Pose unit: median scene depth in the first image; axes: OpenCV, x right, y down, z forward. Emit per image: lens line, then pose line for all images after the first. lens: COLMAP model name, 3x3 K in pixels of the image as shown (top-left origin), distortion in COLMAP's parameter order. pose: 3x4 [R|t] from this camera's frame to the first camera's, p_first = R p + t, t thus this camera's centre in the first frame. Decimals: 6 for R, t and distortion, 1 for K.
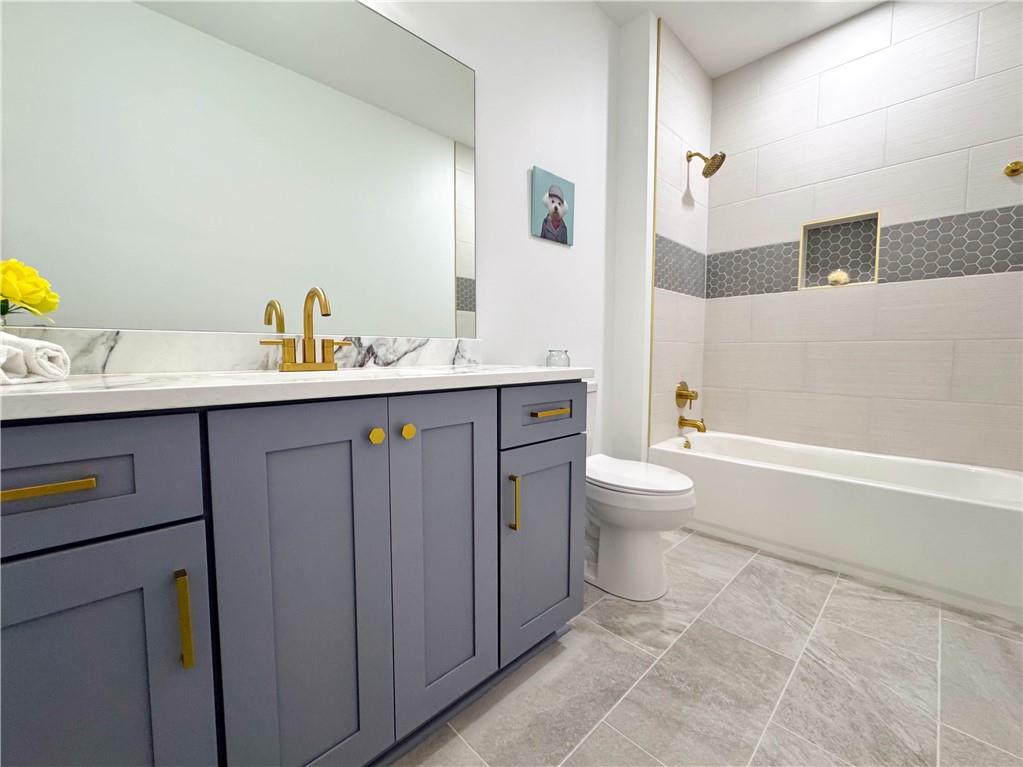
lens RADIAL K [[418.6, 0, 511.9], [0, 418.6, 379.6], [0, 0, 1]] dist [0.000381, 0.000010]
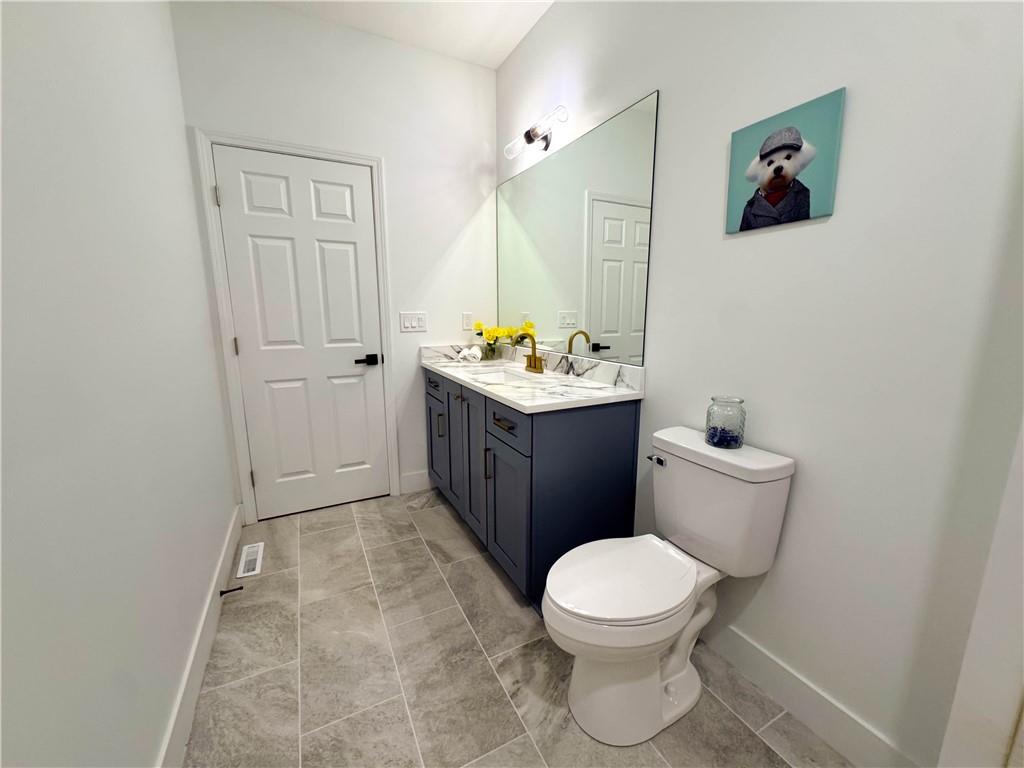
lens RADIAL K [[409.8, 0, 508.7], [0, 409.8, 389.5], [0, 0, 1]] dist [0.000996, 0.000018]
pose [[-0.297292, 0.181352, -0.937405, 1.158737], [-0.069649, 0.975061, 0.210726, -0.278063], [0.952243, 0.127936, -0.277247, 1.168522]]
